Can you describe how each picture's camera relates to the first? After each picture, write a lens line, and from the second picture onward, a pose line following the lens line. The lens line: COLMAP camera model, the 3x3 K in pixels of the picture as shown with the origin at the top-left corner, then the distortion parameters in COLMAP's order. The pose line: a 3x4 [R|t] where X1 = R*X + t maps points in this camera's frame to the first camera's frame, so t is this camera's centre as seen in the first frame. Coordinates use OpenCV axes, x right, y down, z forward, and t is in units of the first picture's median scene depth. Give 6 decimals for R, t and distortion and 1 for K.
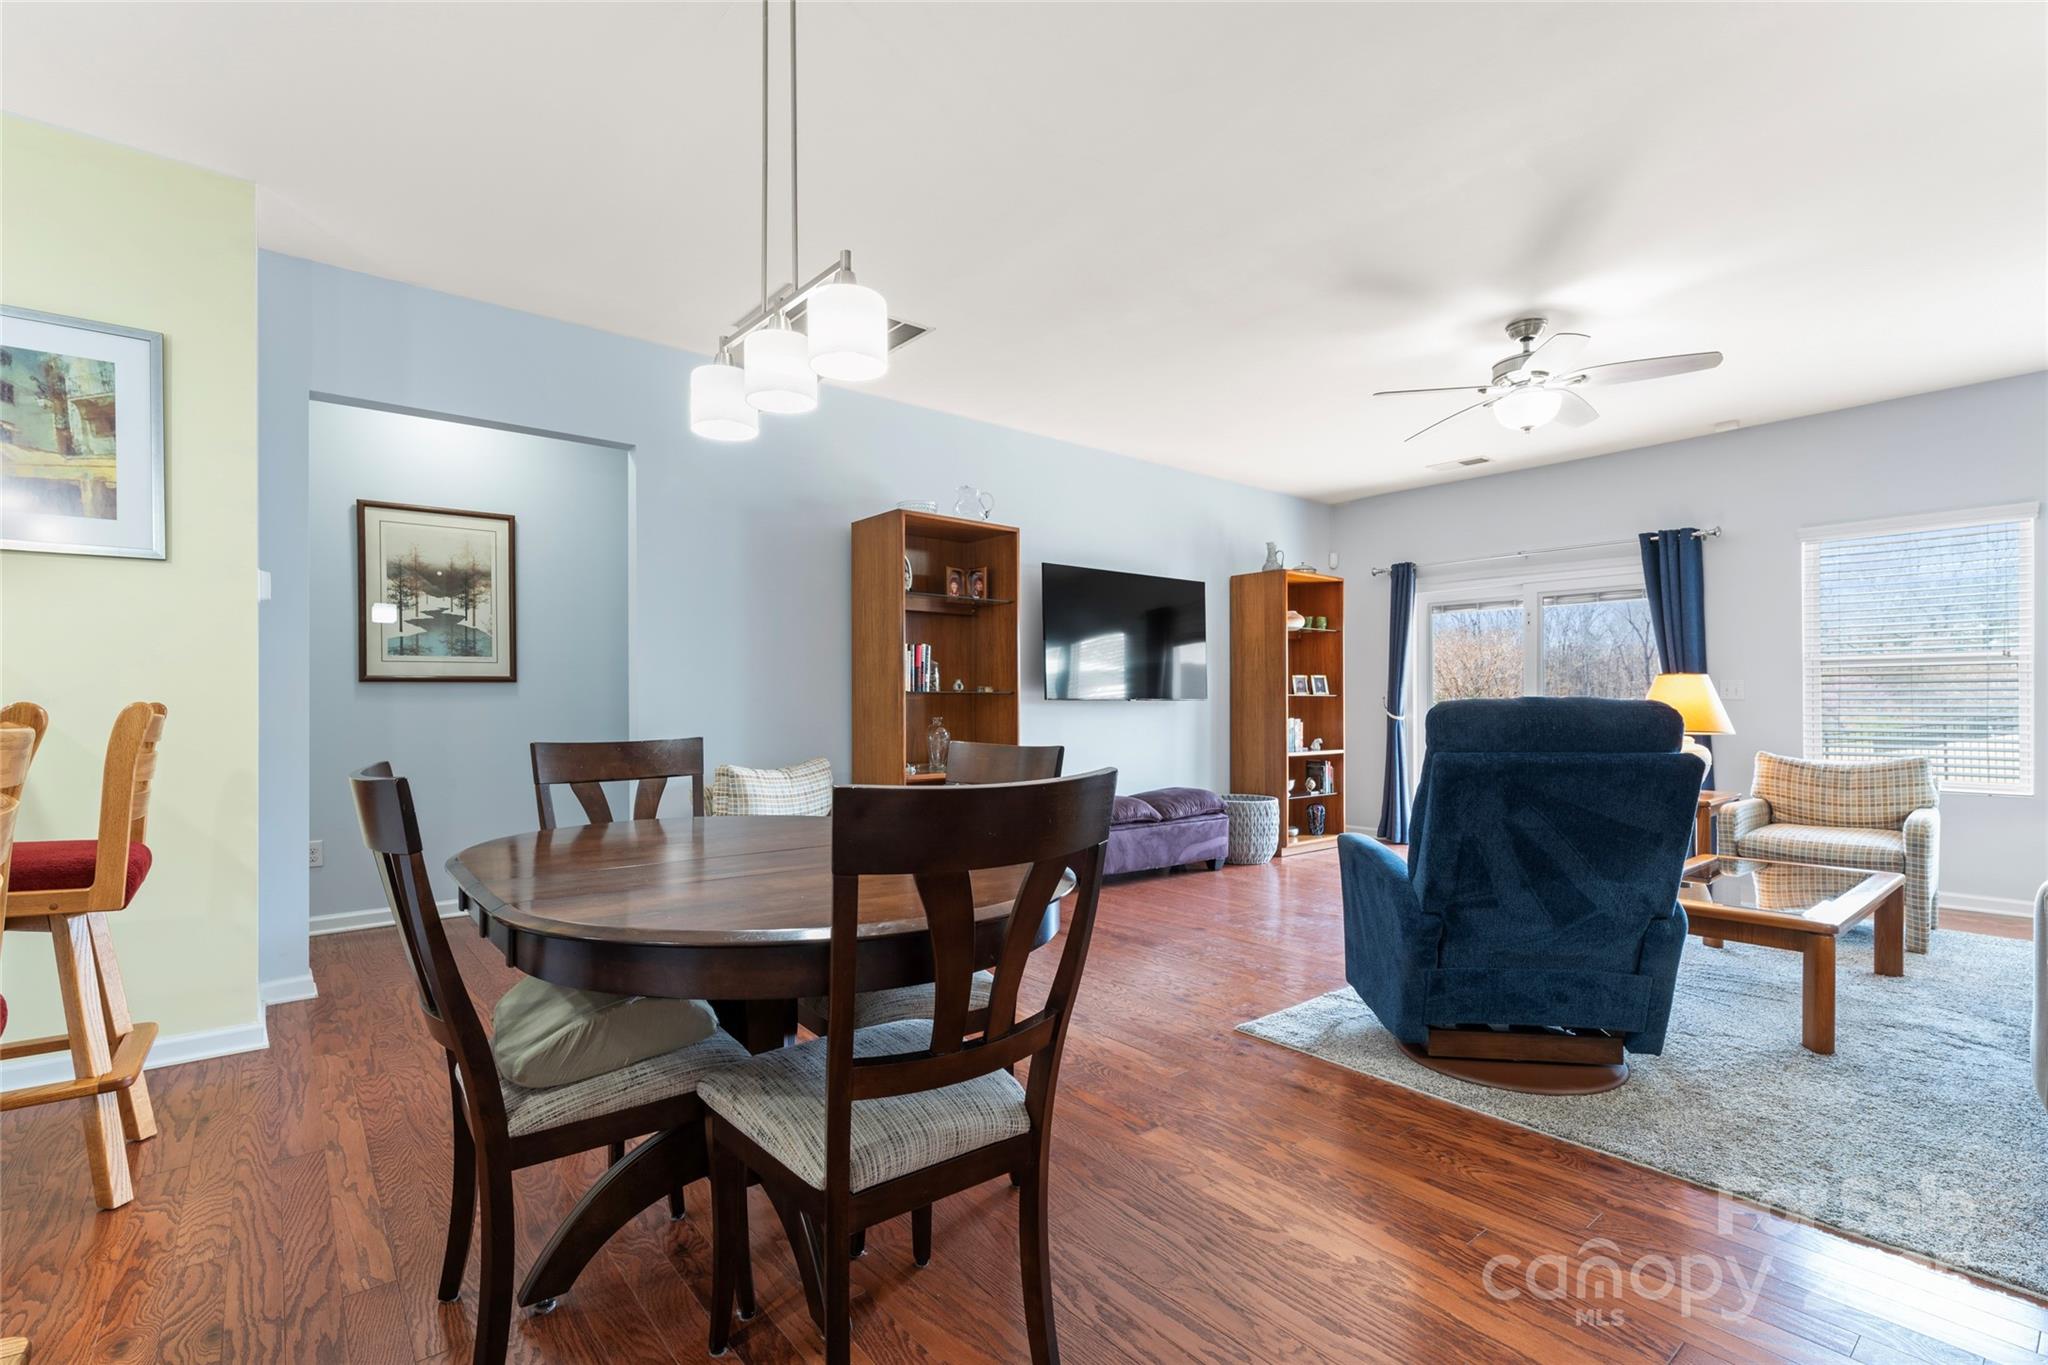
lens RADIAL K [[930.2, 0, 1019.0], [0, 930.2, 704.6], [0, 0, 1]] dist [-0.004022, 0.000820]
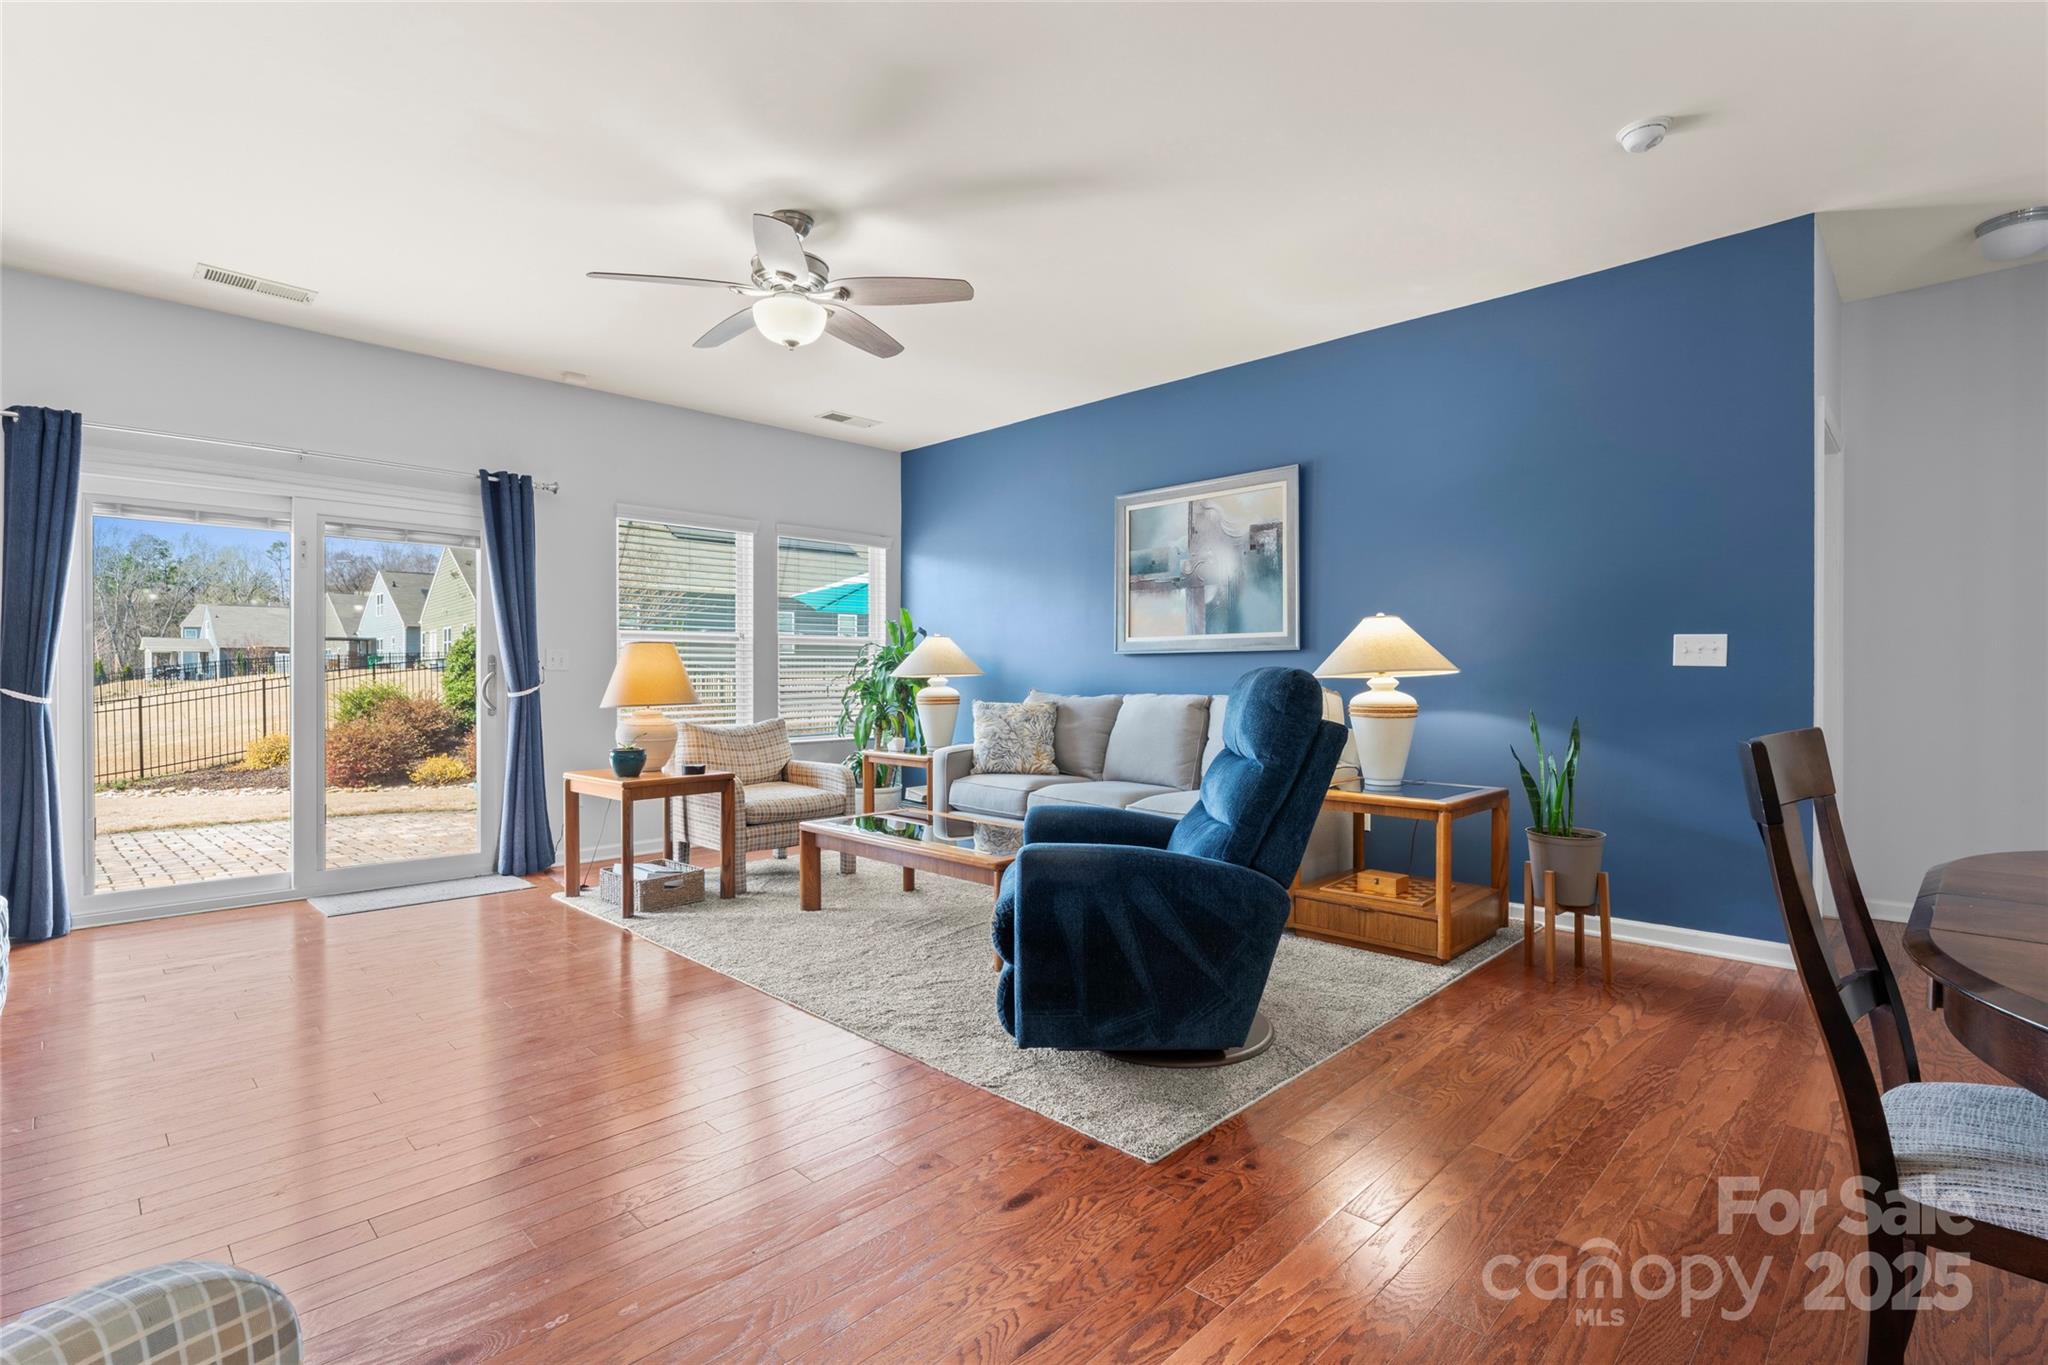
lens RADIAL K [[930.2, 0, 1036.1], [0, 930.2, 680.9], [0, 0, 1]] dist [-0.004022, 0.000820]
pose [[-0.130222, -0.003094, 0.991480, -0.280175], [-0.000479, 0.999995, 0.003057, 0.001619], [-0.991485, -0.000077, -0.130223, 0.809964]]
